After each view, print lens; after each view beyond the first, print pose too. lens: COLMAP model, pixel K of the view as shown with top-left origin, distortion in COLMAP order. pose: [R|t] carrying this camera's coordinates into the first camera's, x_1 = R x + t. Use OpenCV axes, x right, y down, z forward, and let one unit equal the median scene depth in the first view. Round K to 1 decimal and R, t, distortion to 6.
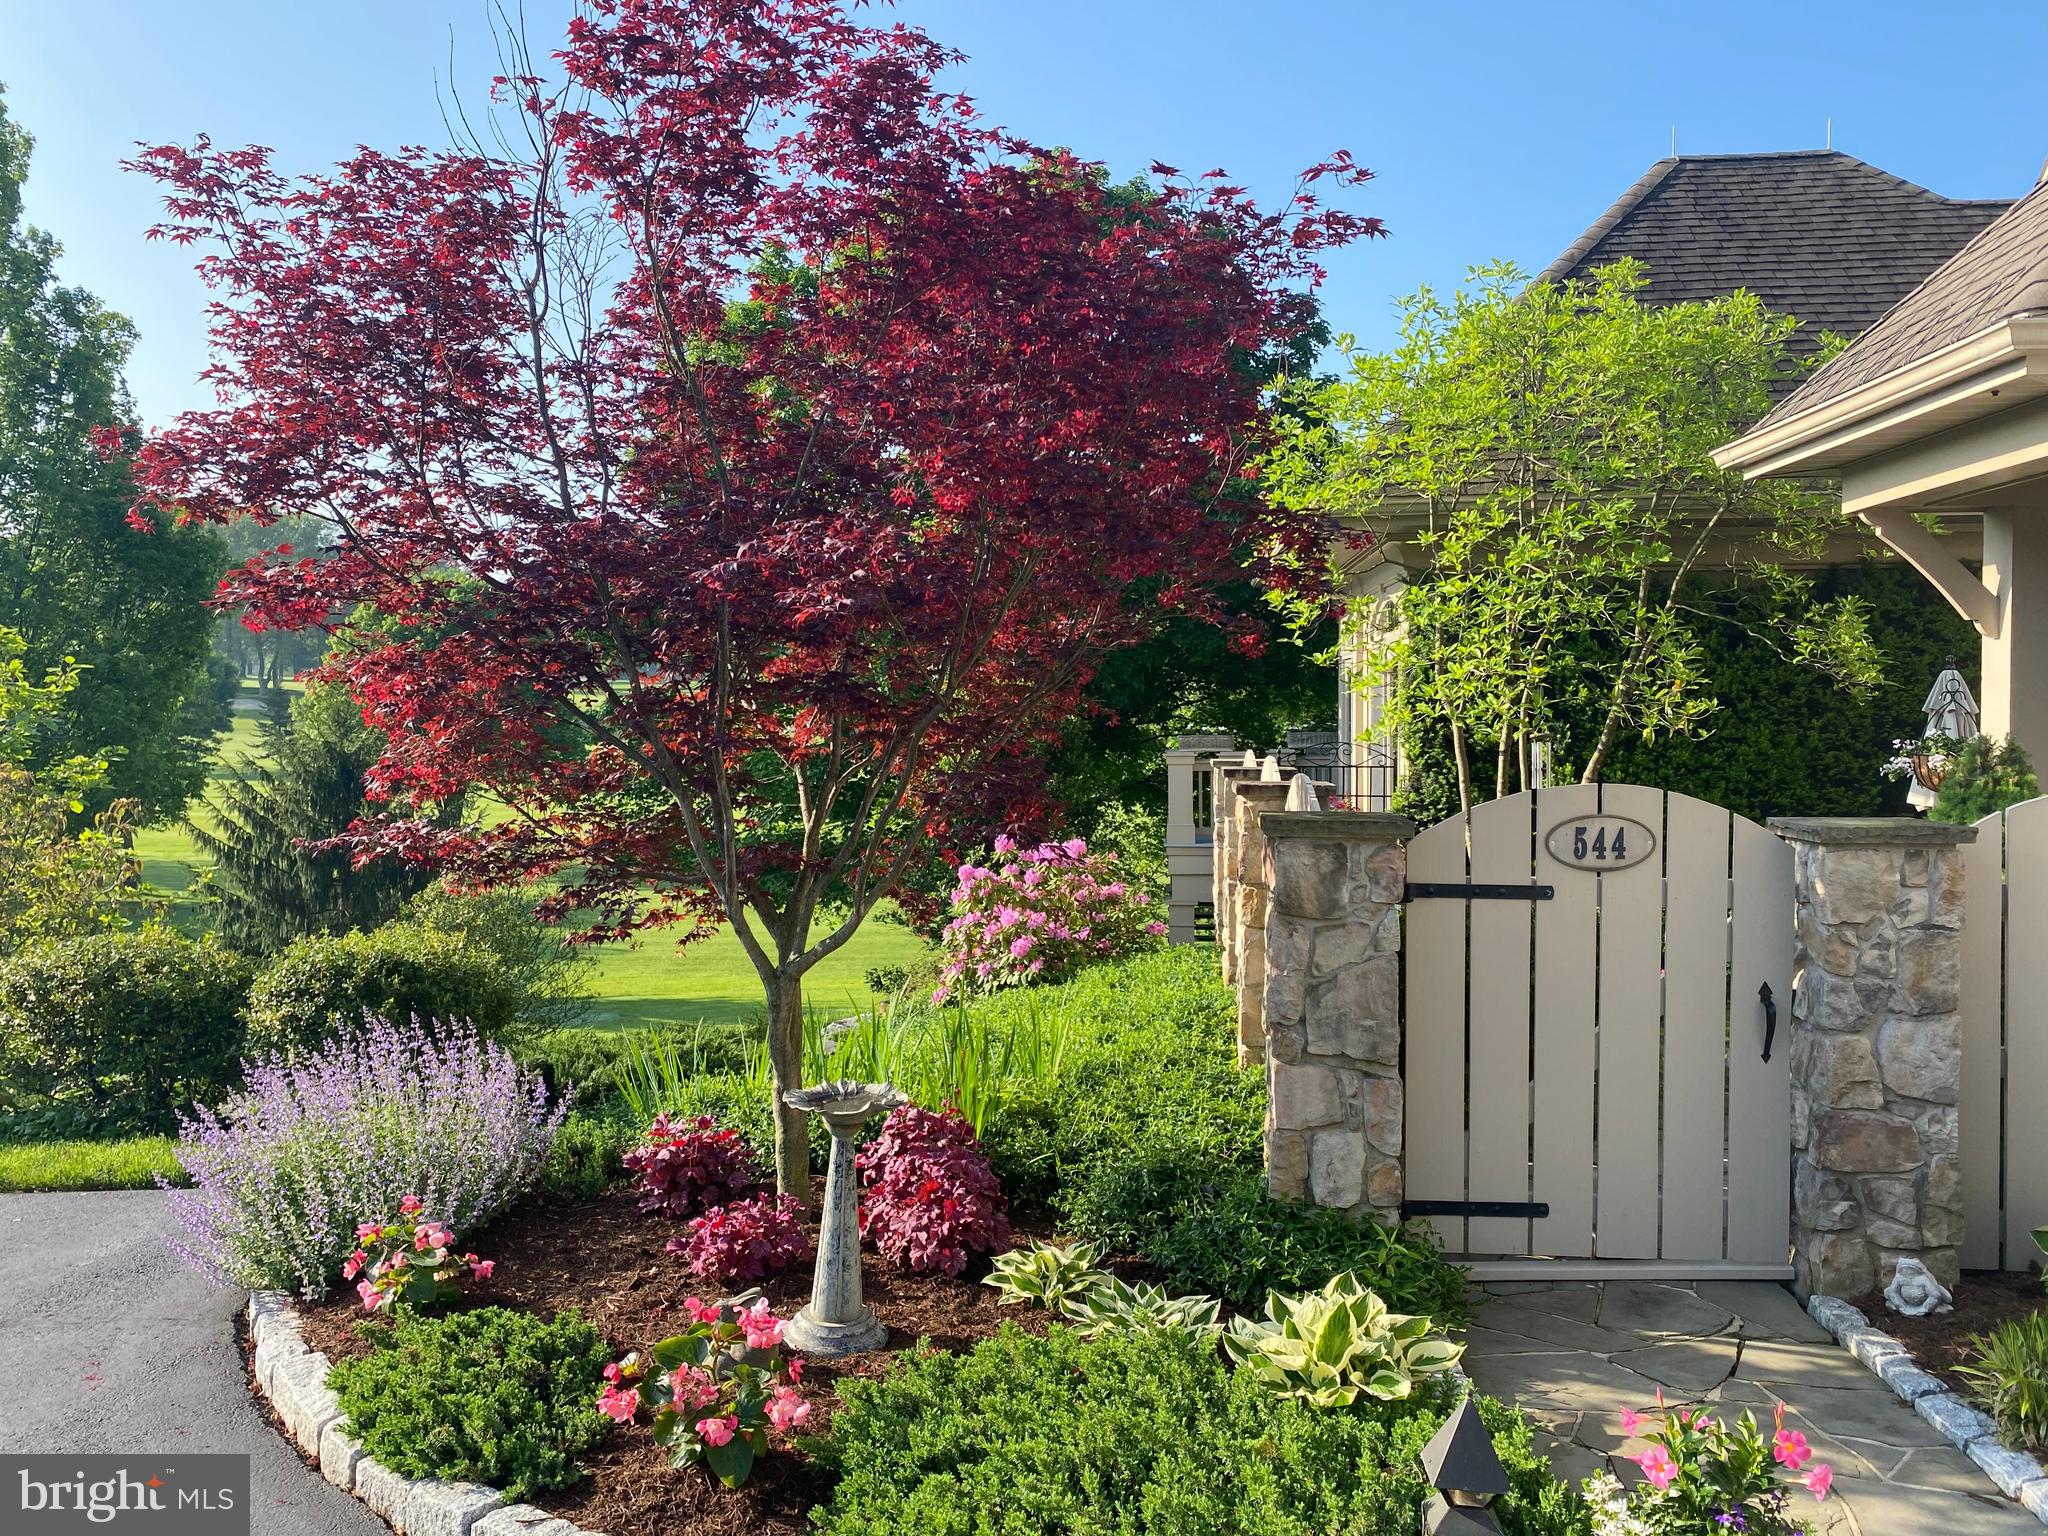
lens RADIAL K [[1555.6, 0, 1024.0], [0, 1555.6, 768.0], [0, 0, 1]] dist [-0.003969, 0.047295]
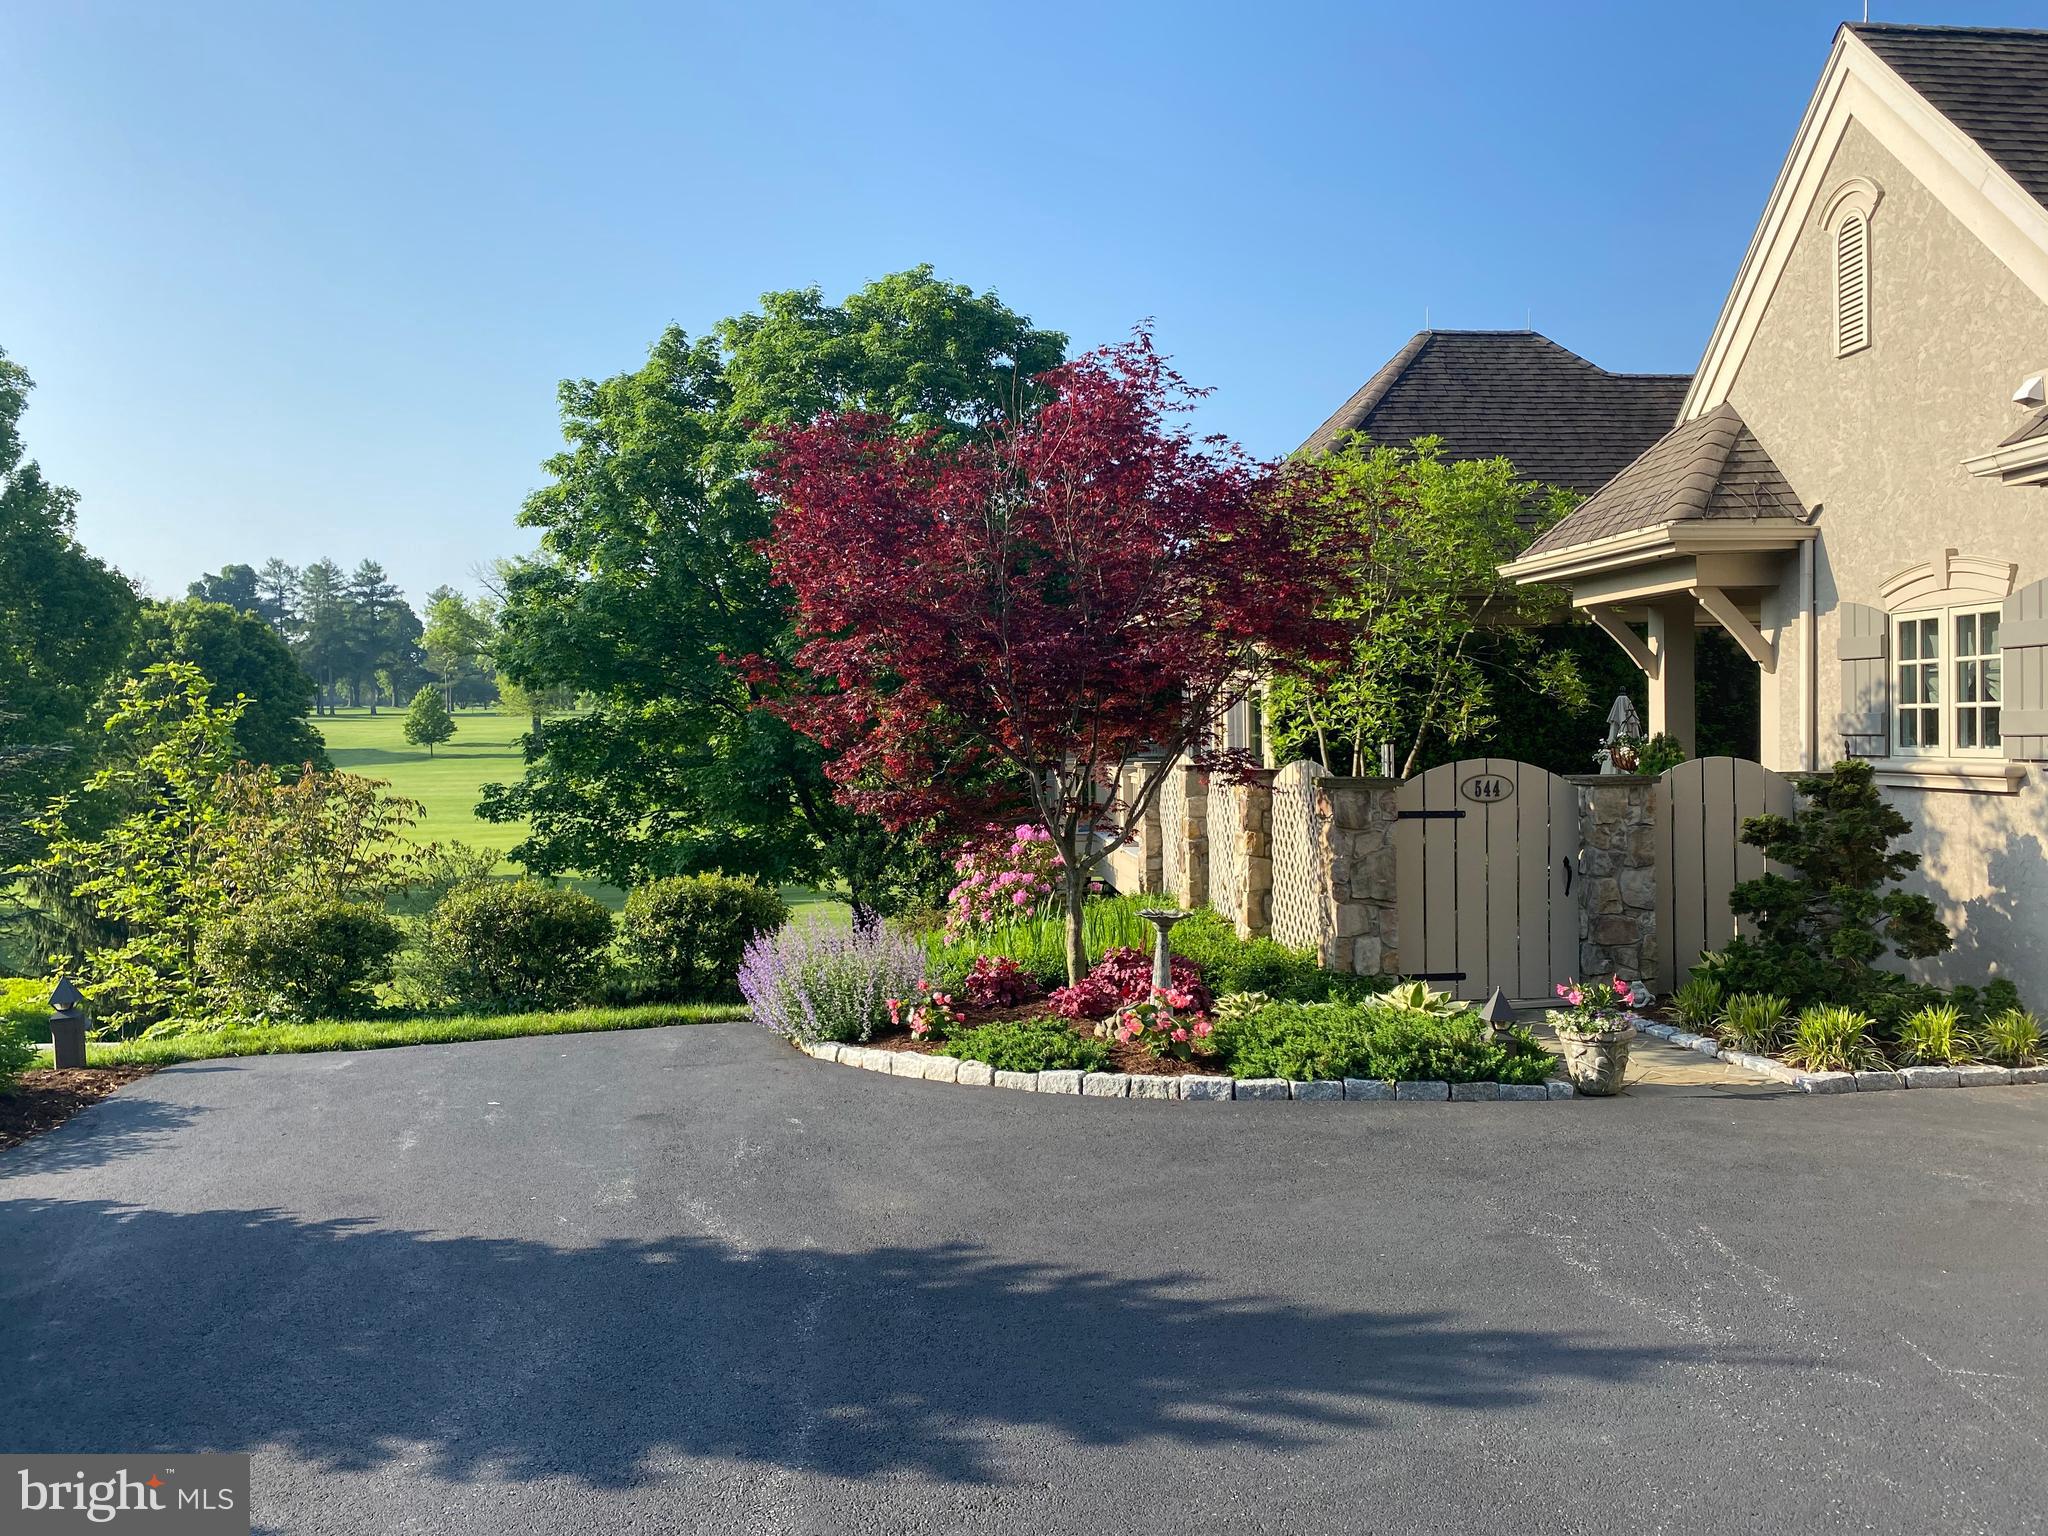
lens RADIAL K [[1555.1, 0, 1024.0], [0, 1555.1, 768.0], [0, 0, 1]] dist [0.062950, -0.004298]
pose [[0.981598, -0.015749, 0.190308, -0.580421], [0.018554, 0.999744, -0.012964, 0.036188], [-0.190056, 0.016257, 0.981639, -0.834683]]
